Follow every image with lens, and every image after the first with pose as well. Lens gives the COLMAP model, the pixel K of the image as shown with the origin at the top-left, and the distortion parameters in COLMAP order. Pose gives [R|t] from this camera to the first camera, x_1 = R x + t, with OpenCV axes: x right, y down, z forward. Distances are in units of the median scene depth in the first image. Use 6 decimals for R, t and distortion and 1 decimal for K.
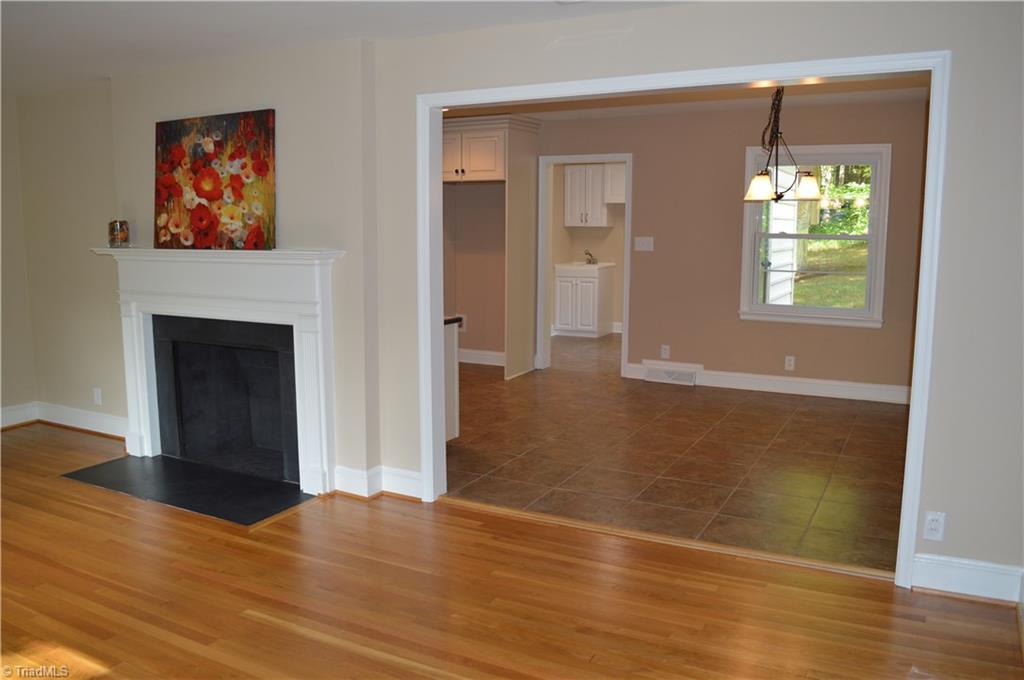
lens RADIAL K [[842.9, 0, 512.0], [0, 842.9, 340.0], [0, 0, 1]] dist [0.007306, 0.003097]
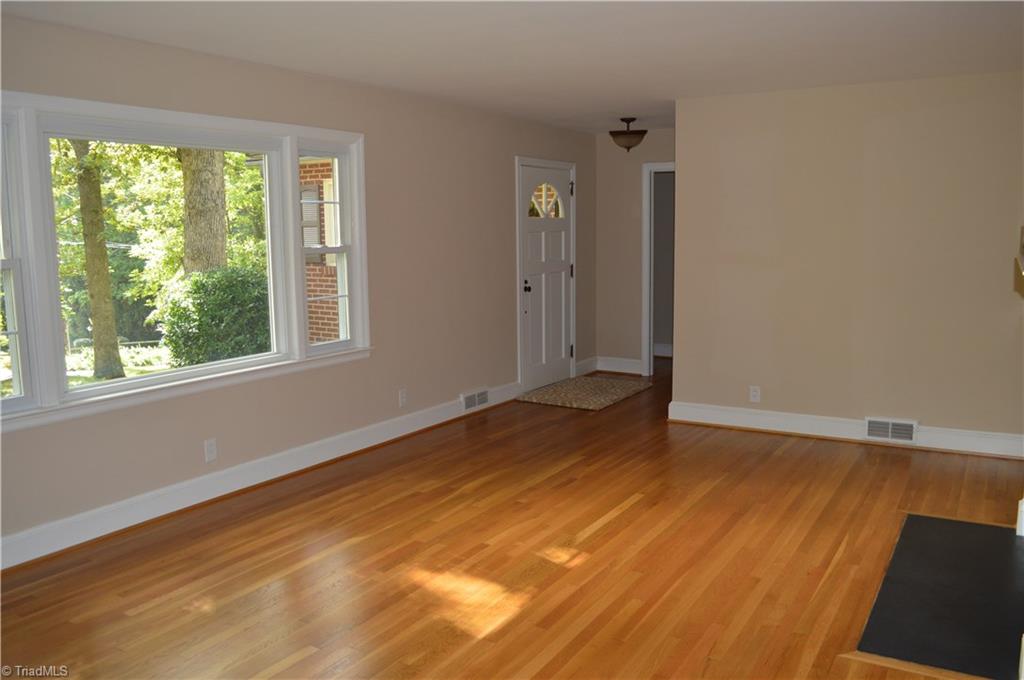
lens RADIAL K [[842.9, 0, 512.0], [0, 842.9, 340.0], [0, 0, 1]] dist [0.007306, 0.003097]
pose [[-0.023819, 0.140015, -0.989863, 0.497406], [-0.141117, 0.979759, 0.141982, -0.128609], [0.989706, 0.143068, -0.003578, 0.961443]]
